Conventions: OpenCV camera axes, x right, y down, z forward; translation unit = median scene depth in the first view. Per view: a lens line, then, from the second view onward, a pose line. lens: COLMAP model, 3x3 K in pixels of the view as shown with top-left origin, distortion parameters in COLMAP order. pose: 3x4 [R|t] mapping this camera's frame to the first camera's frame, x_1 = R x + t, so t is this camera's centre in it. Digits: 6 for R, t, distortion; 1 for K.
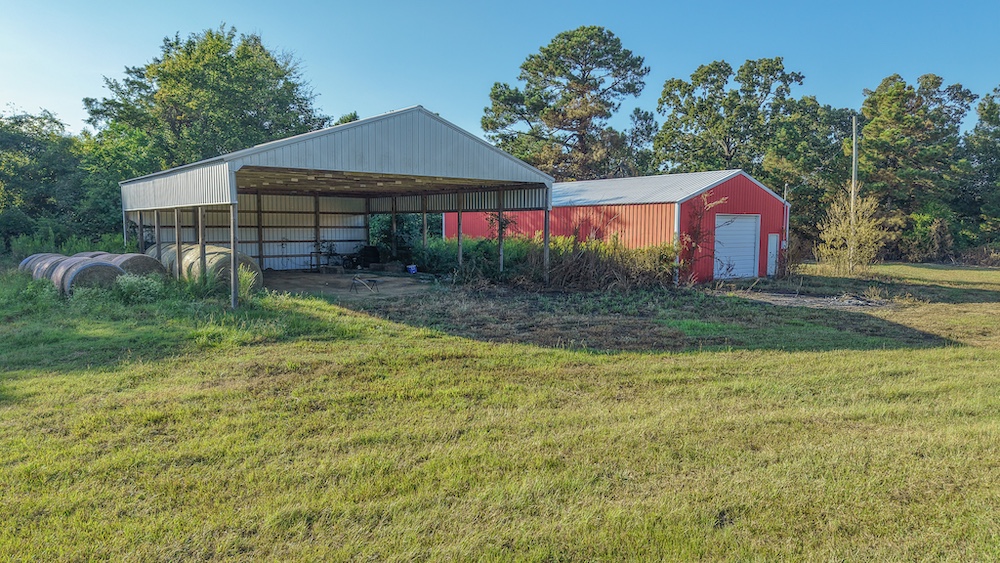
lens RADIAL K [[671.3, 0, 500.0], [0, 671.3, 281.5], [0, 0, 1]] dist [-0.003824, -0.001368]
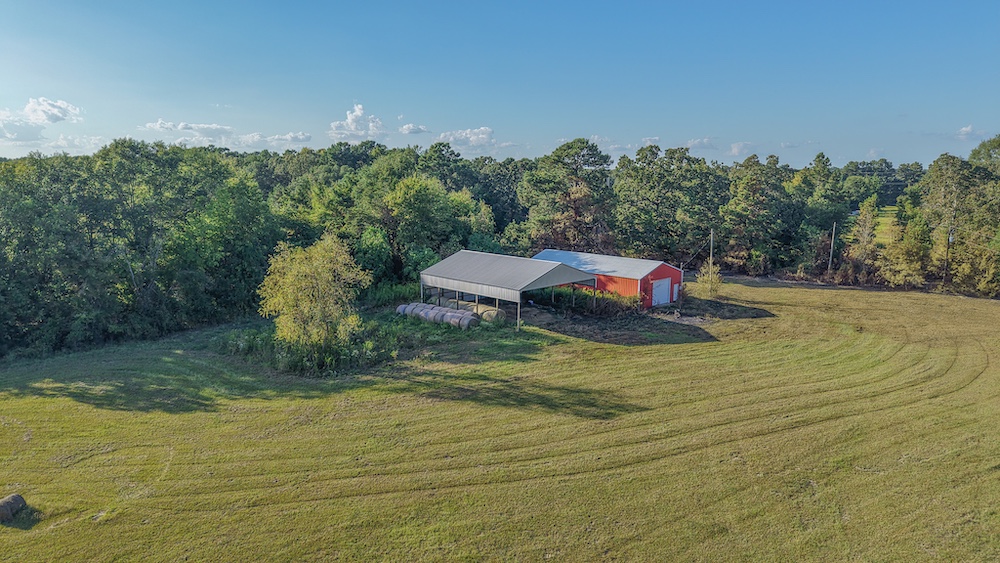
lens RADIAL K [[671.3, 0, 500.0], [0, 671.3, 281.5], [0, 0, 1]] dist [-0.003824, -0.001368]
pose [[0.994422, -0.016495, 0.104175, -0.525584], [0.008481, 0.997002, 0.076907, -0.301753], [-0.105132, -0.075594, 0.991581, -1.471871]]
